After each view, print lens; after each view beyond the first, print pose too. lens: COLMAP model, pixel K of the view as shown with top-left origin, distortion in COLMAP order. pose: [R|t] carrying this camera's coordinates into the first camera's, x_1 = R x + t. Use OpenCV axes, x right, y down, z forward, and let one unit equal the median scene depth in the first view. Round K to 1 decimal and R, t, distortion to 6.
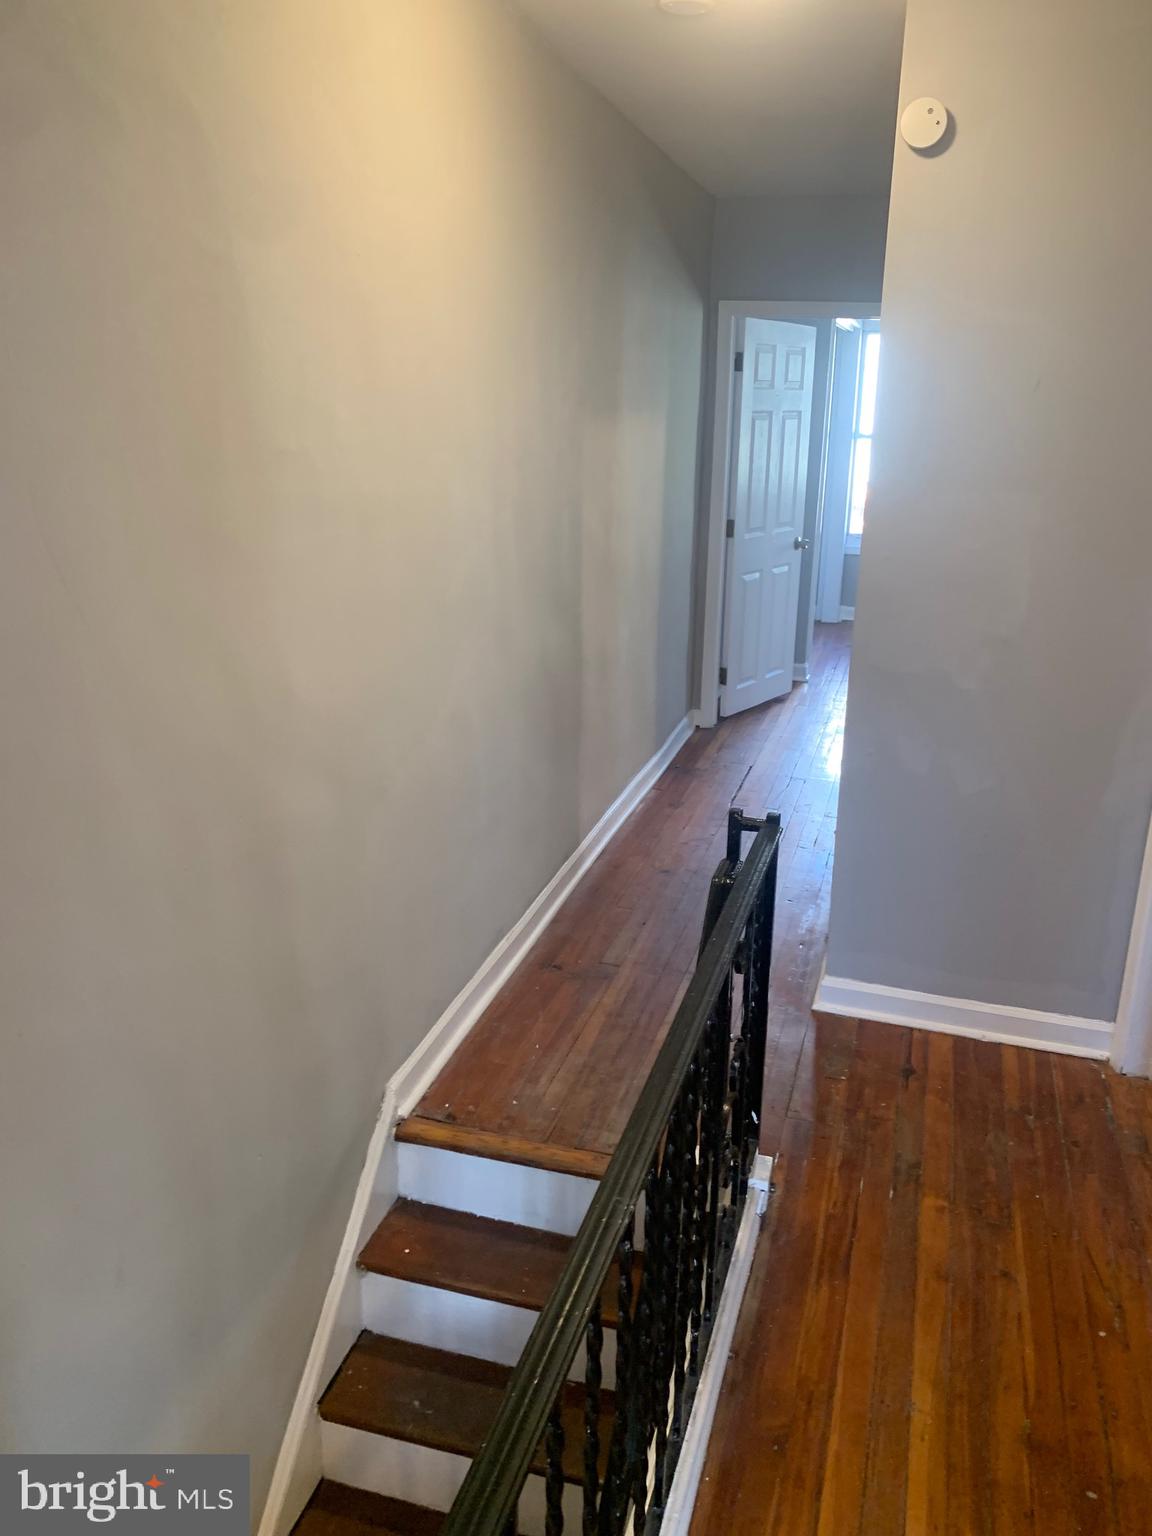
lens RADIAL K [[1173.2, 0, 591.9], [0, 1173.2, 773.0], [0, 0, 1]] dist [-0.003714, 0.004296]
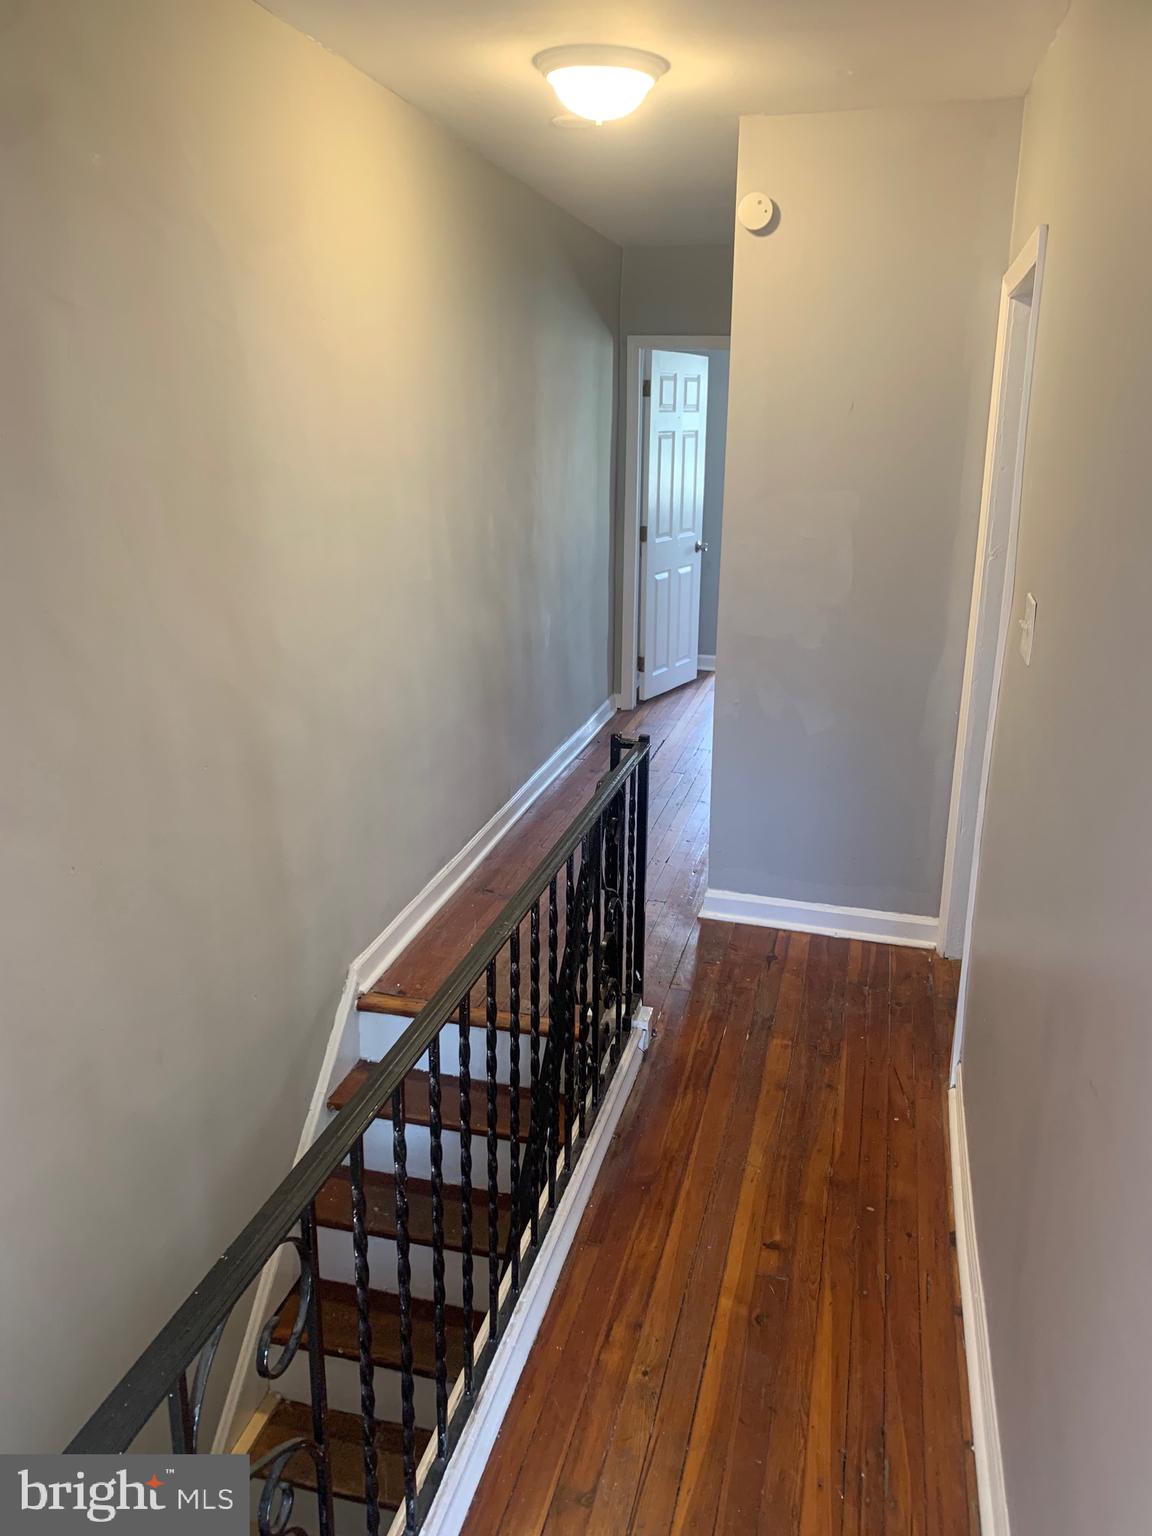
lens RADIAL K [[1198.6, 0, 571.4], [0, 1198.6, 754.1], [0, 0, 1]] dist [0.029946, -0.014920]
pose [[0.999618, -0.015575, 0.022815, 0.036219], [0.016387, 0.999224, -0.035813, 0.089726], [-0.022240, 0.036173, 0.999098, -0.299142]]
